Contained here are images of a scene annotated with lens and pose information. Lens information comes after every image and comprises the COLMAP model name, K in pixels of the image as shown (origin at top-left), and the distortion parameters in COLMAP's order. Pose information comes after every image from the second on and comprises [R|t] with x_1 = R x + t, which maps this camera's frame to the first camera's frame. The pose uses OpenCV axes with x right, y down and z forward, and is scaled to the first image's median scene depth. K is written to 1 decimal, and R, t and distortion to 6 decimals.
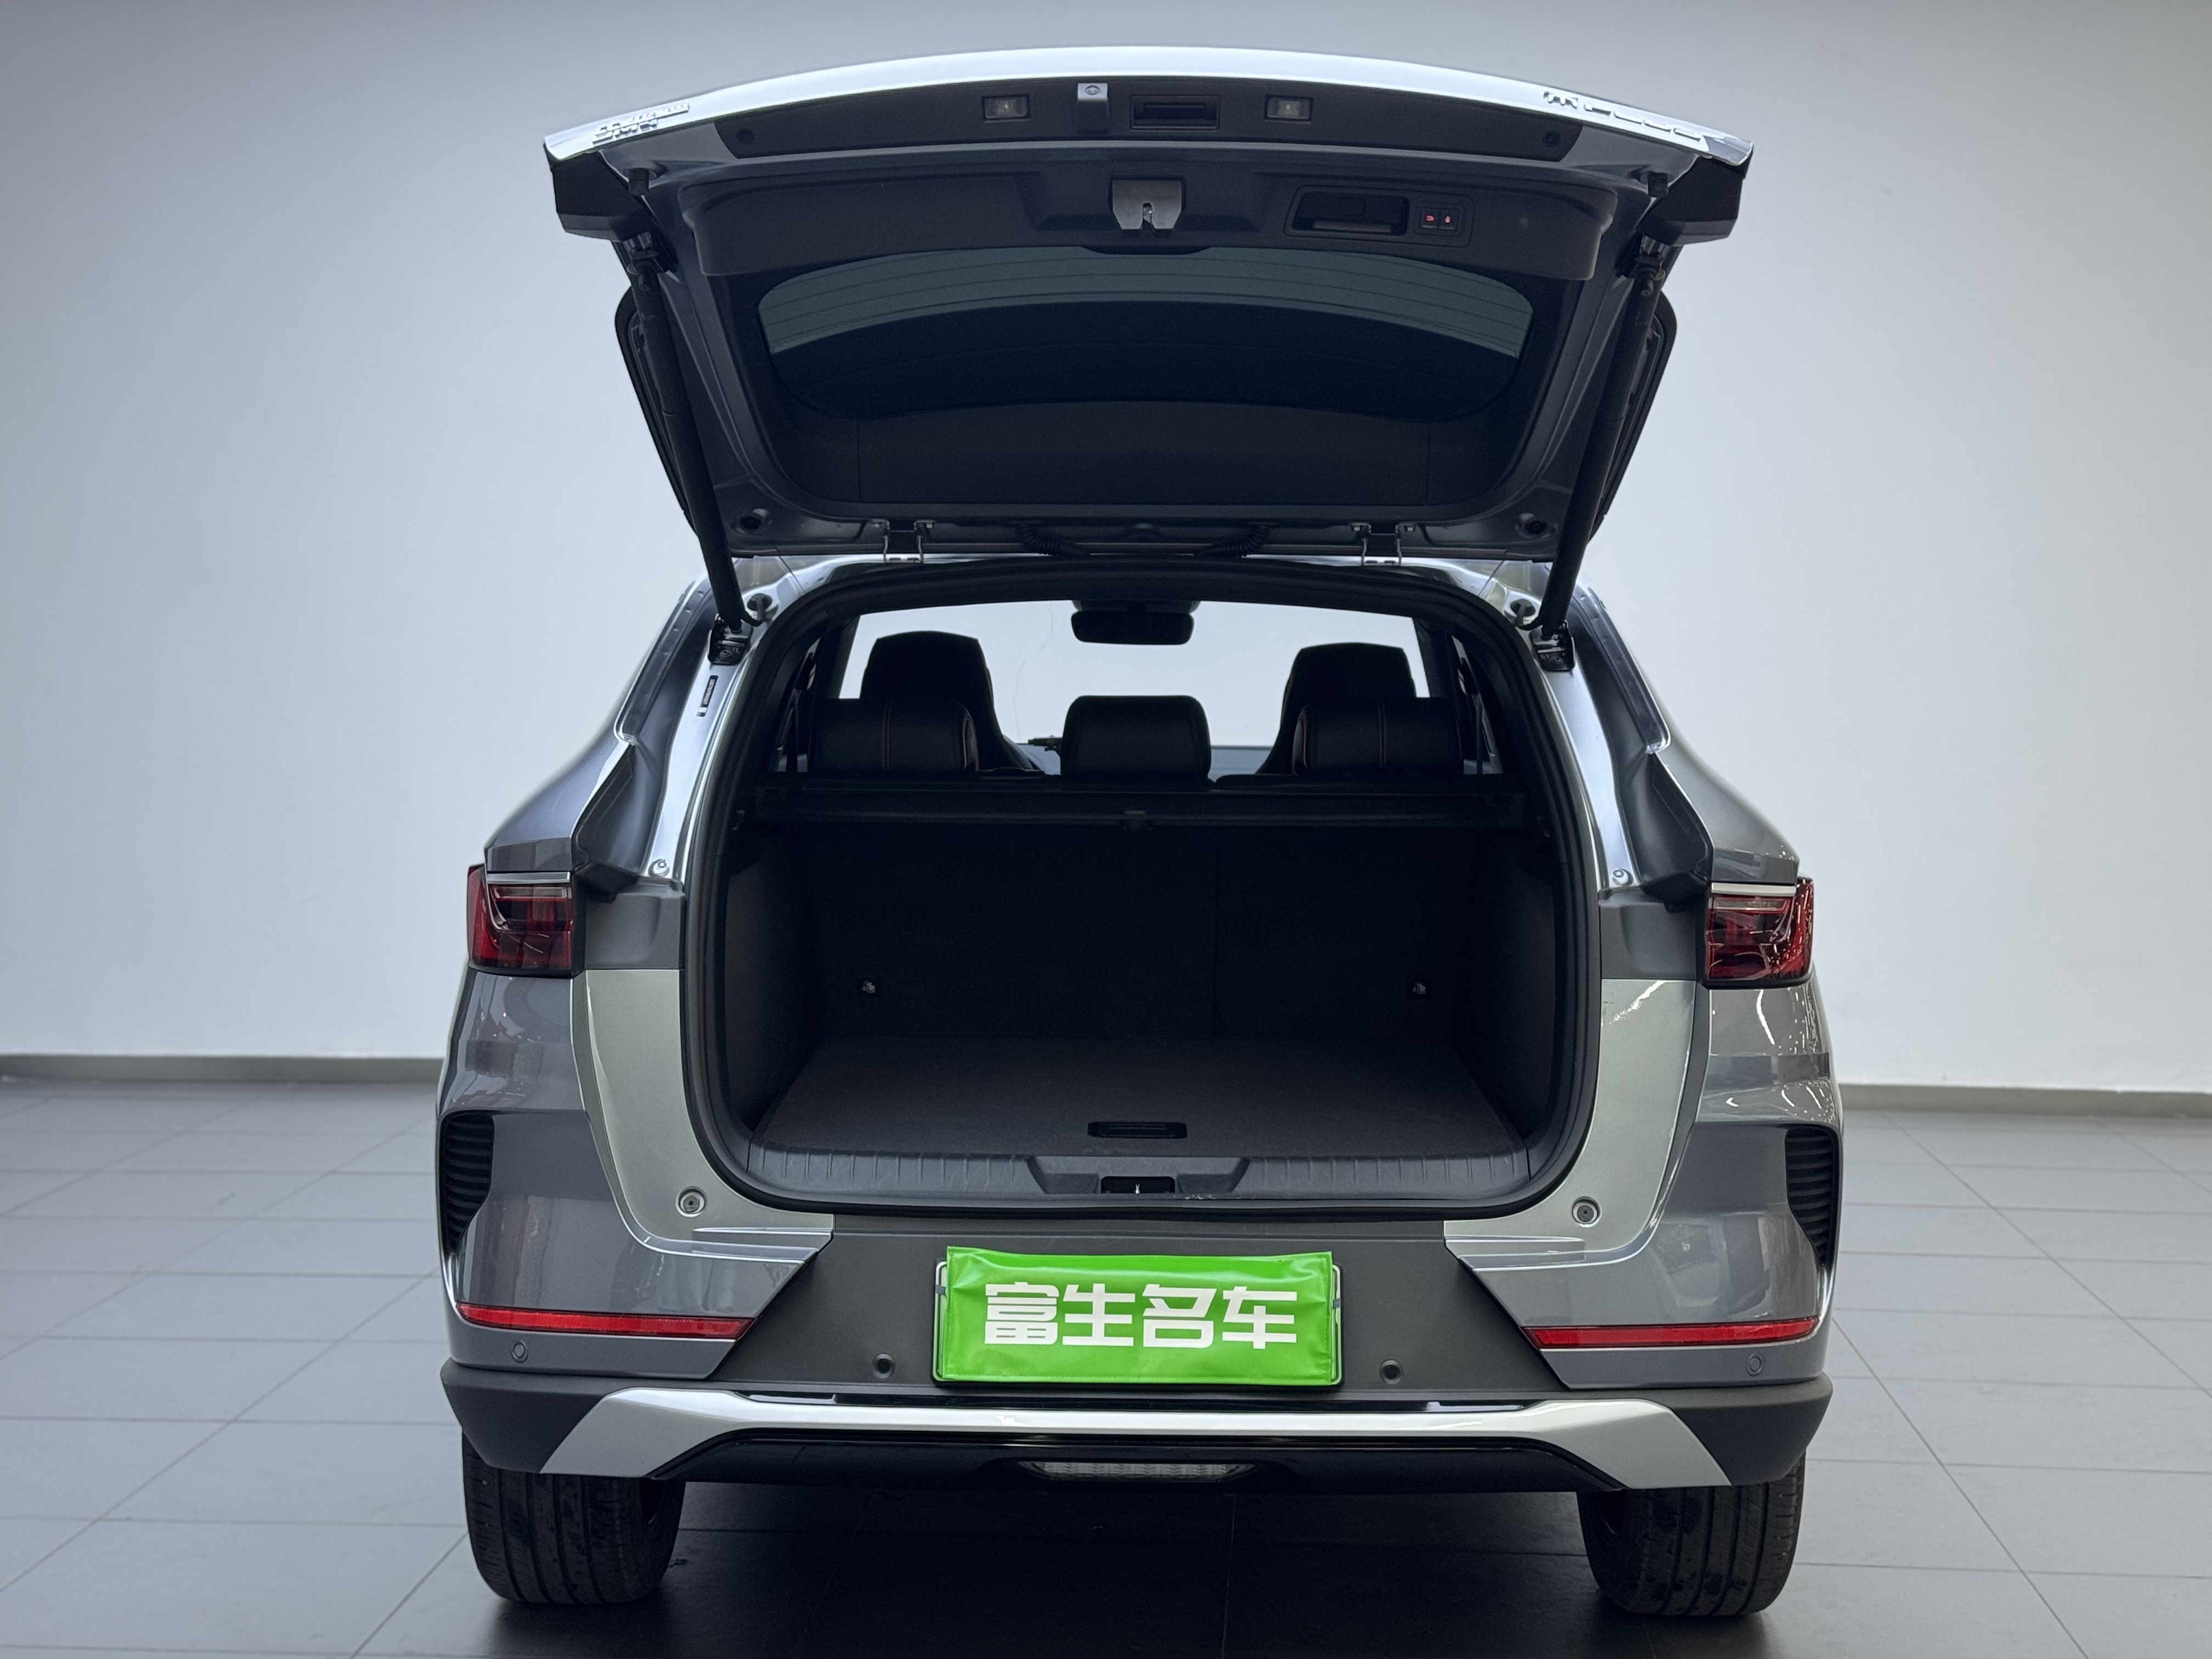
lens RADIAL K [[3106.3, 0, 1106.0], [0, 3106.3, 829.5], [0, 0, 1]] dist [0.307184, -1.031676]
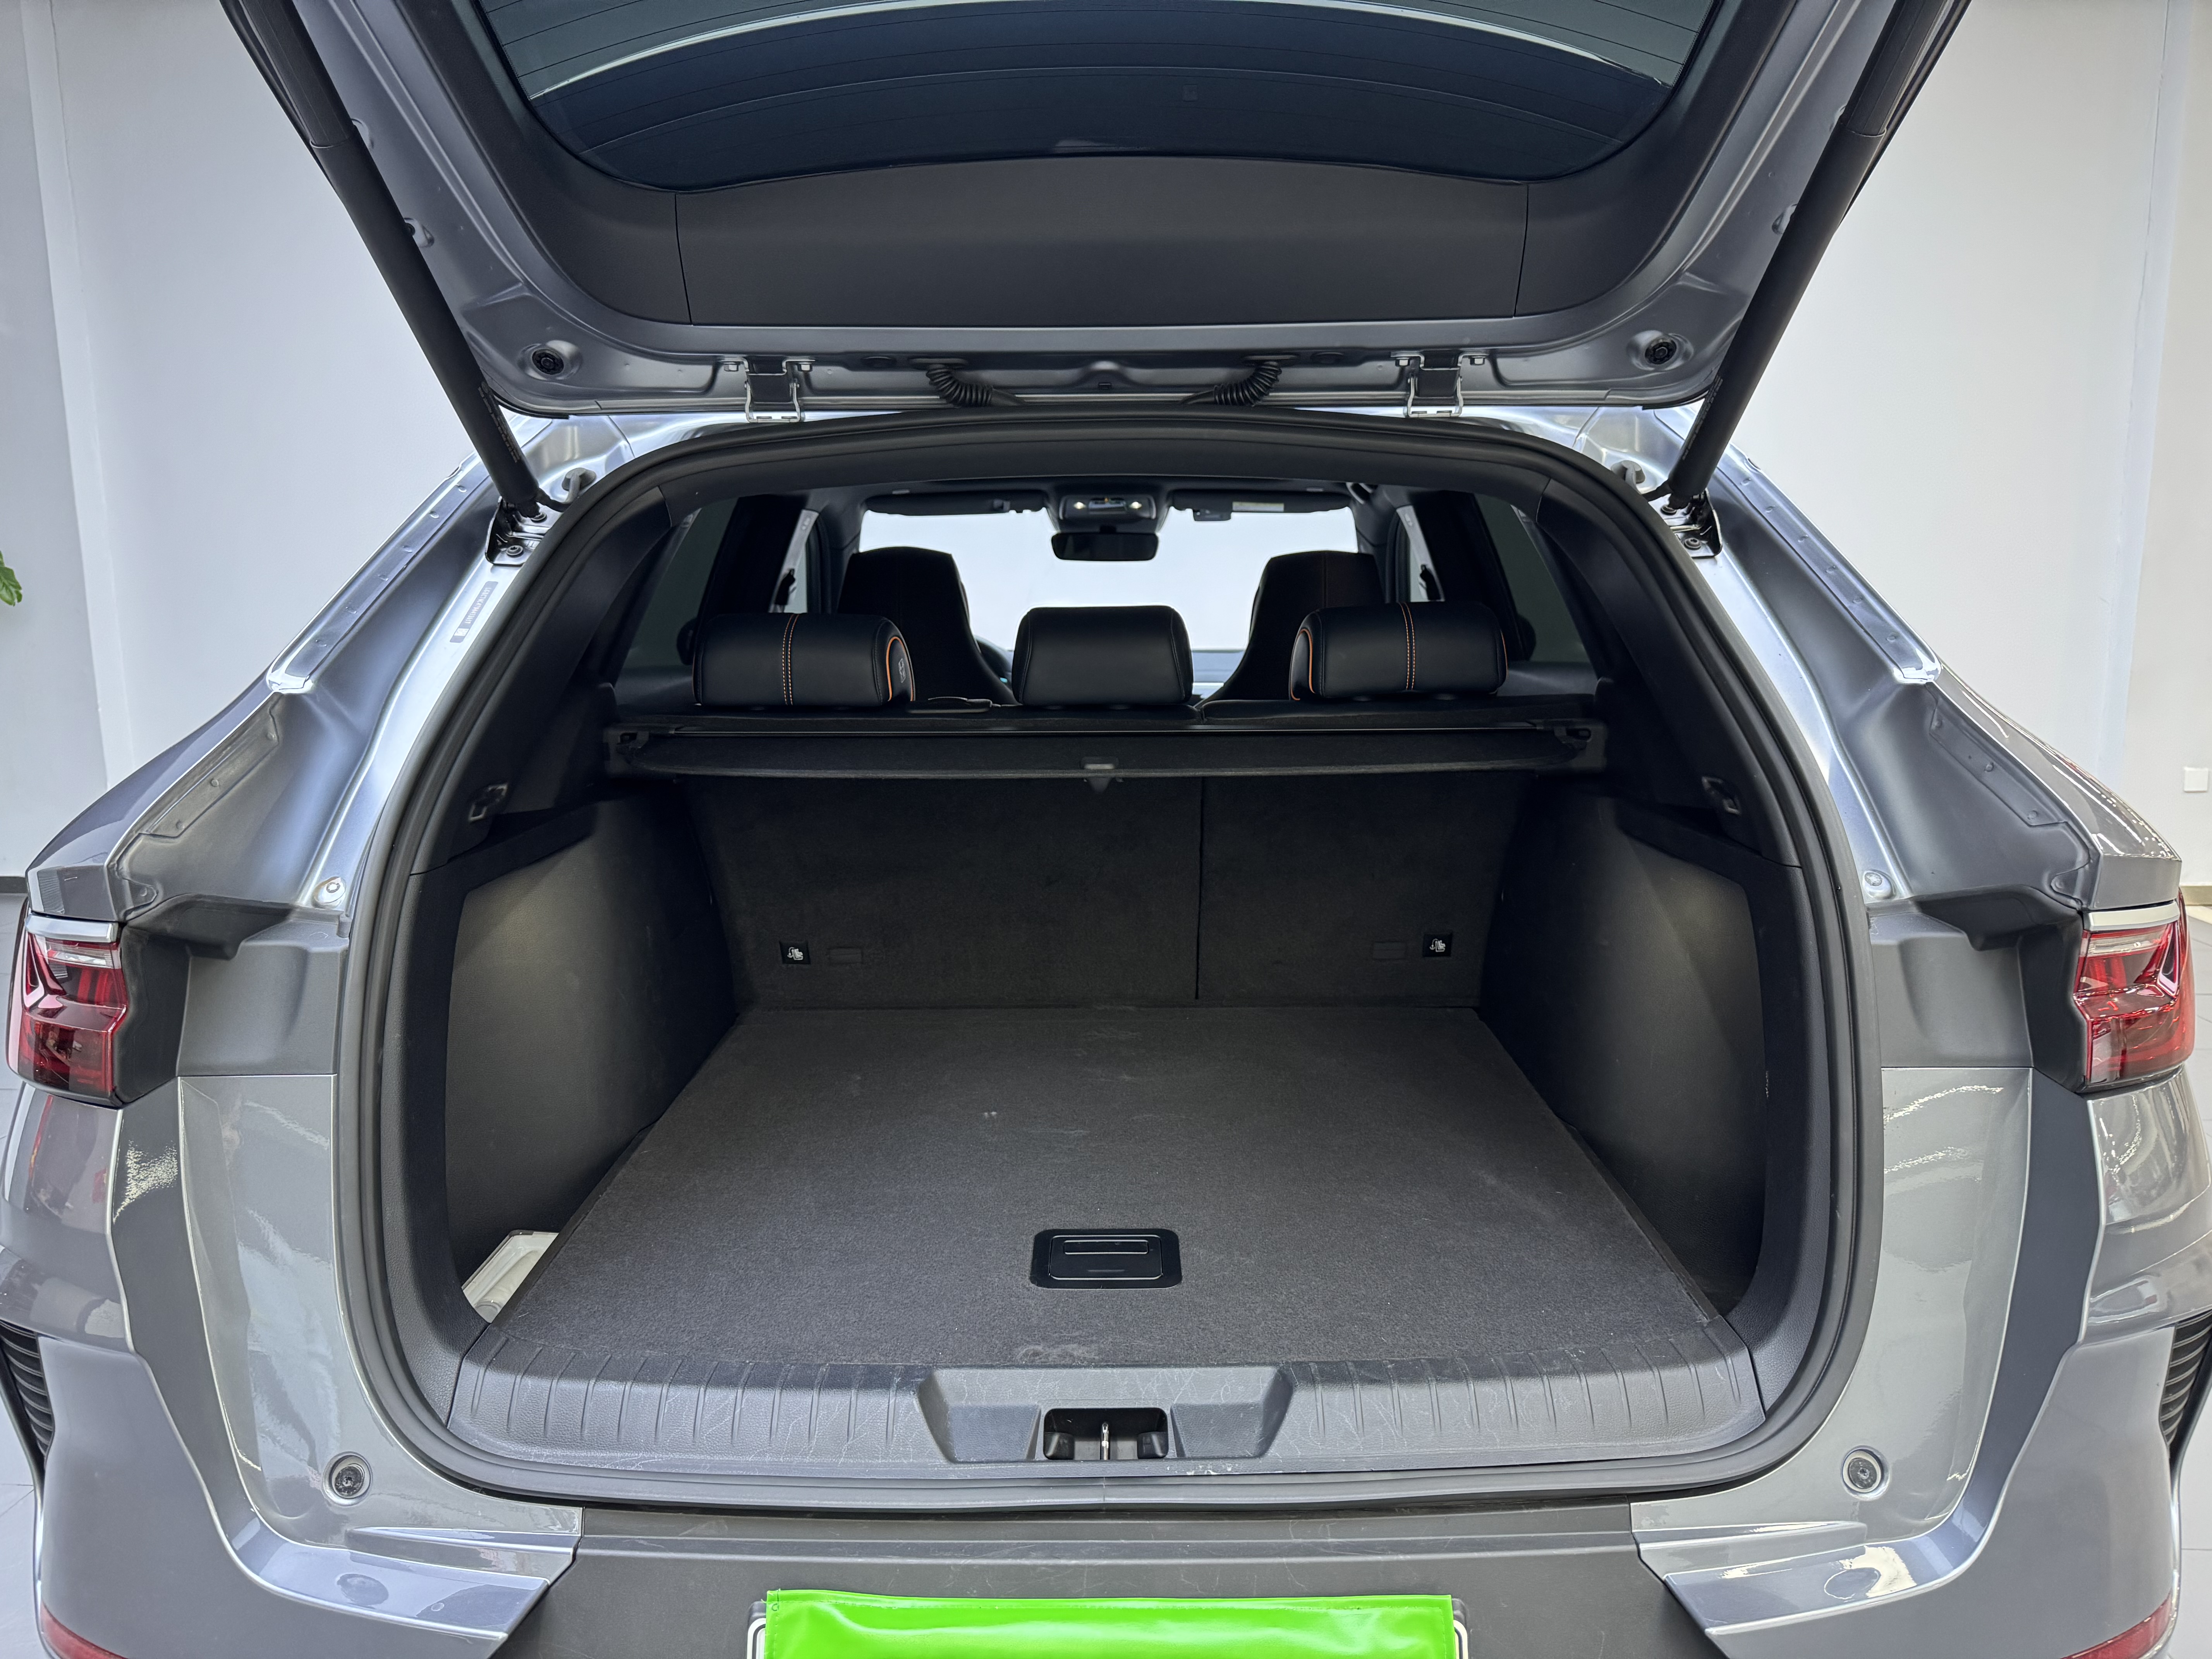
lens RADIAL K [[1530.3, 0, 1106.0], [0, 1530.3, 829.5], [0, 0, 1]] dist [0.080215, -0.000195]
pose [[0.999890, -0.014800, -0.000630, 0.011750], [0.014788, 0.994785, 0.100919, -0.028777], [-0.000867, -0.100918, 0.994894, 0.682785]]
